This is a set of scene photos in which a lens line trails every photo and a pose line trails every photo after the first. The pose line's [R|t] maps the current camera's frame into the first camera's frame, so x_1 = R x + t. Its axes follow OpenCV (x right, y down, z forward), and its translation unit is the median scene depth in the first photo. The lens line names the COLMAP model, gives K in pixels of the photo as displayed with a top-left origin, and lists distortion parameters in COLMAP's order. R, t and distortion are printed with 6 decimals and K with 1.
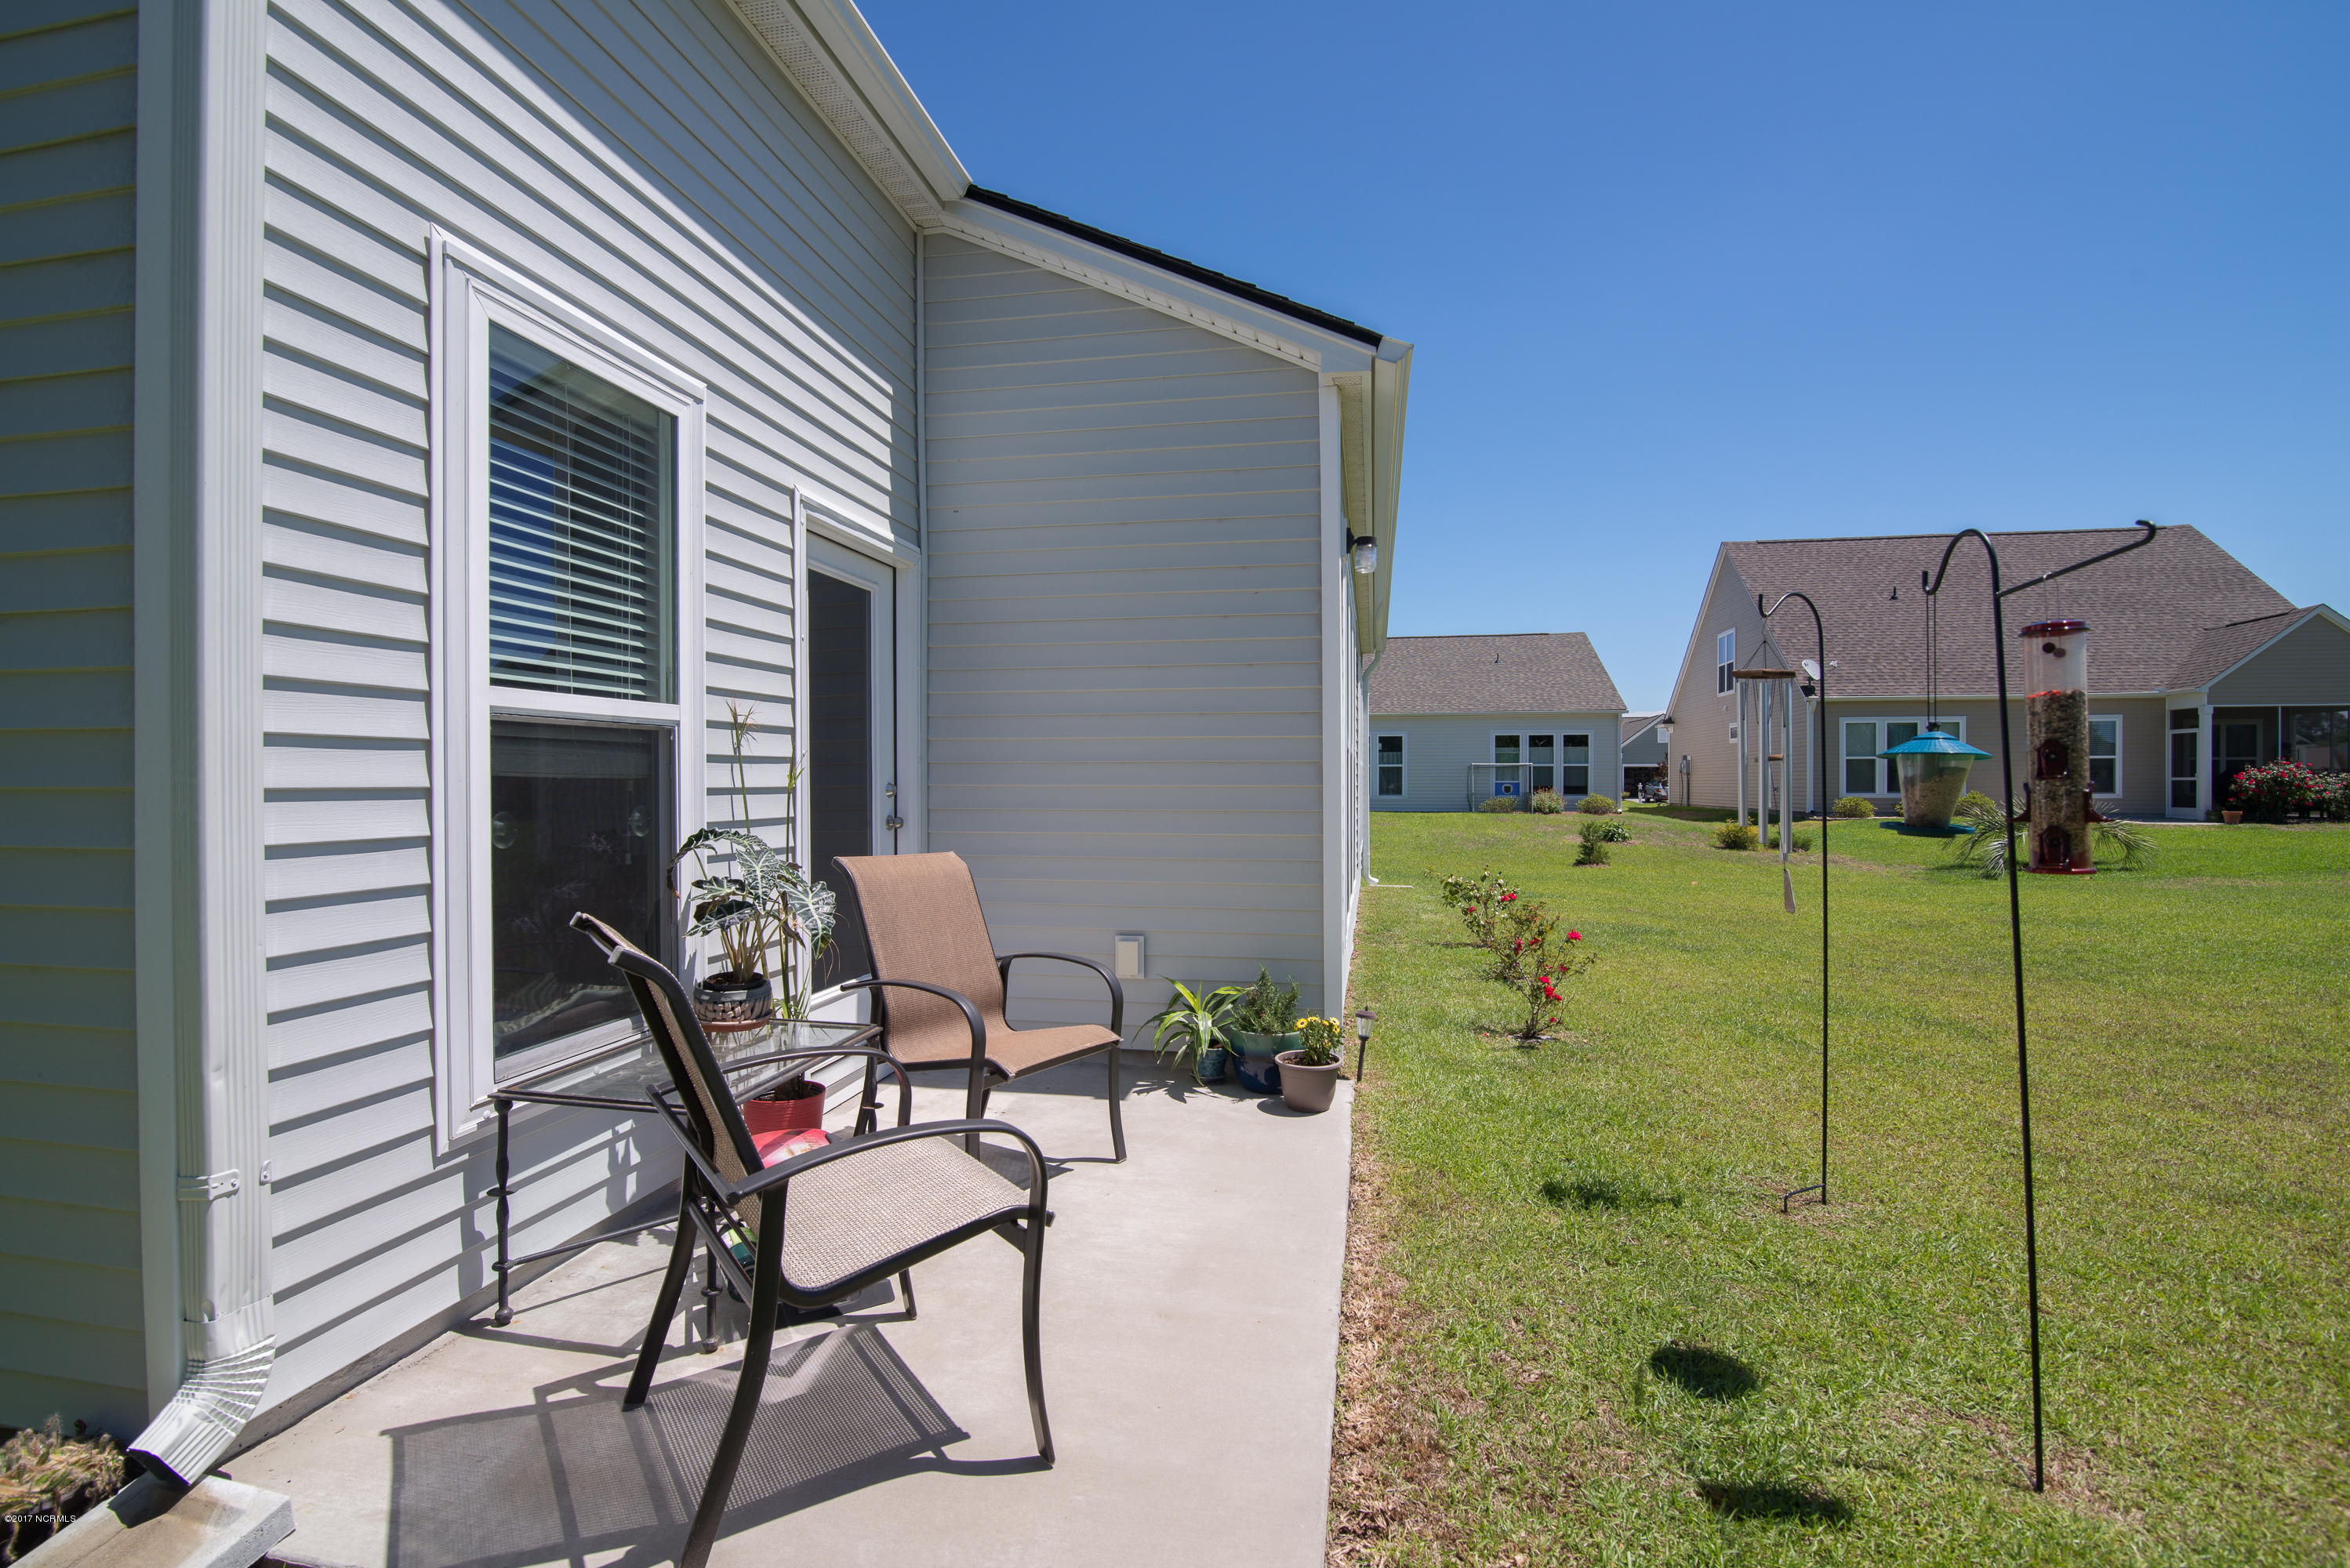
lens RADIAL K [[1075.3, 0, 1175.0], [0, 1075.3, 784.0], [0, 0, 1]] dist [-0.020966, 0.000783]
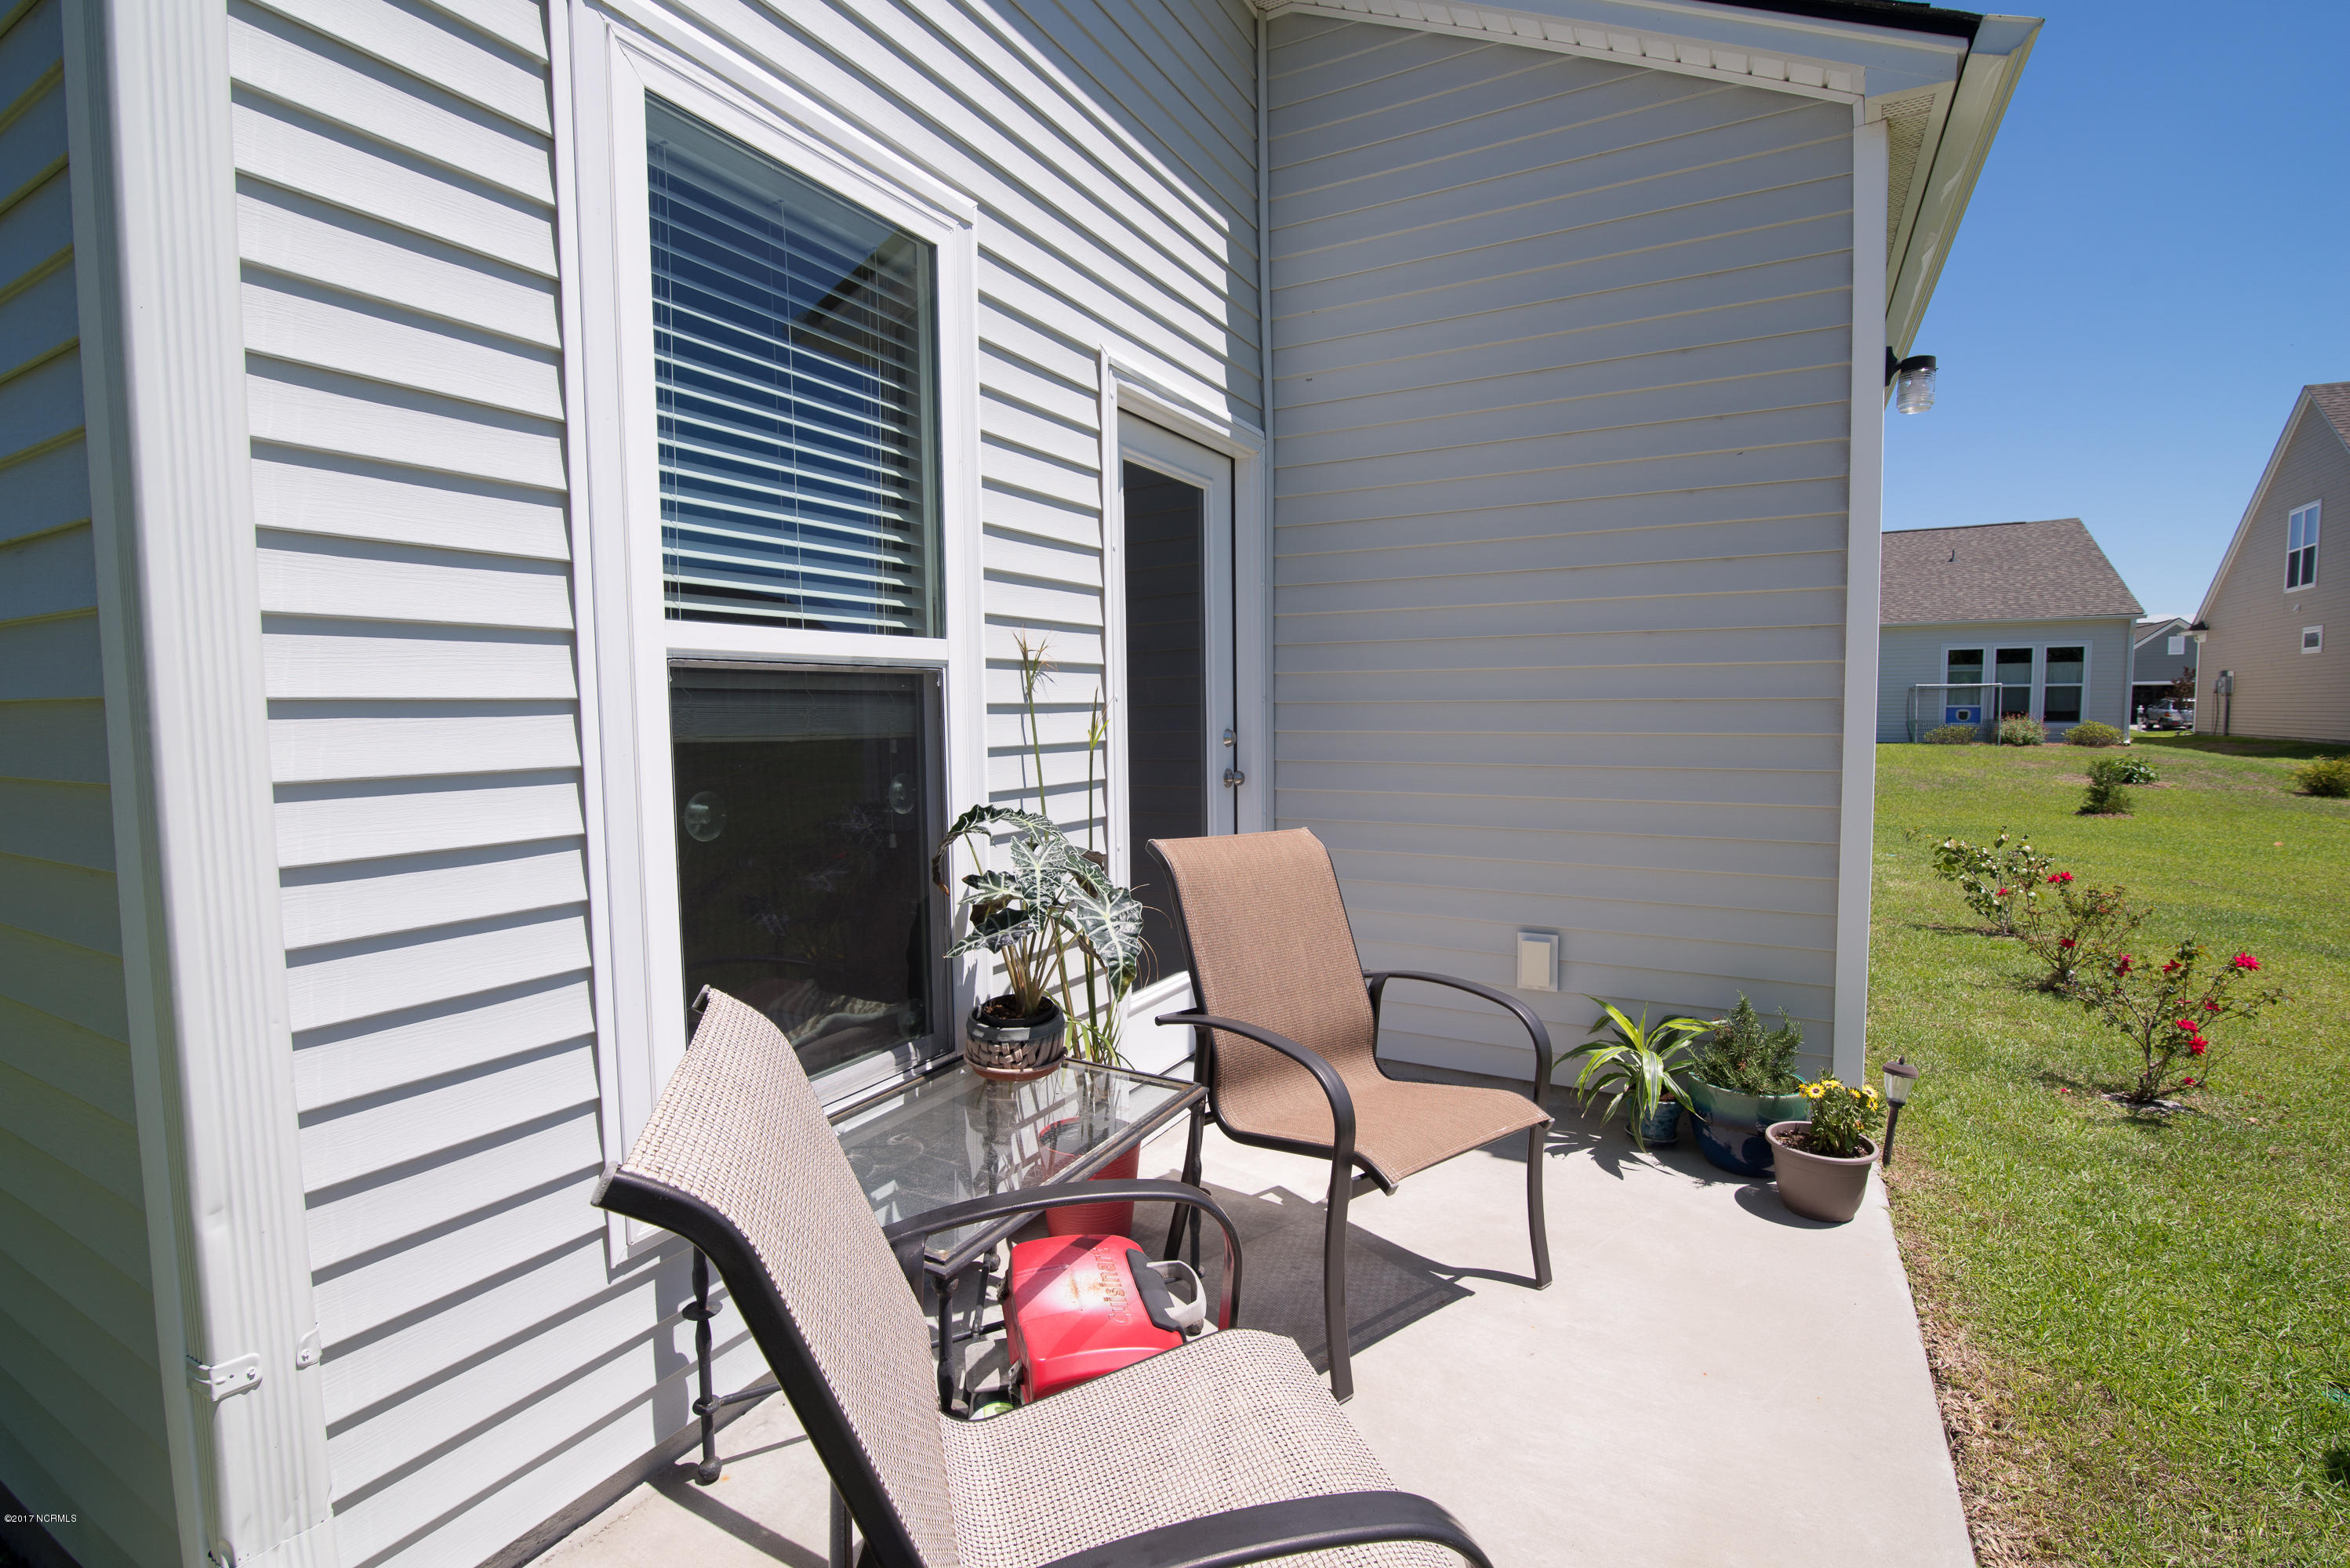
lens RADIAL K [[1075.3, 0, 1175.0], [0, 1075.3, 784.0], [0, 0, 1]] dist [-0.020966, 0.000783]
pose [[0.948872, 0.015243, -0.315294, -0.061541], [0.006622, 0.997653, 0.068158, -0.019387], [0.315593, -0.066761, 0.946543, 0.281961]]
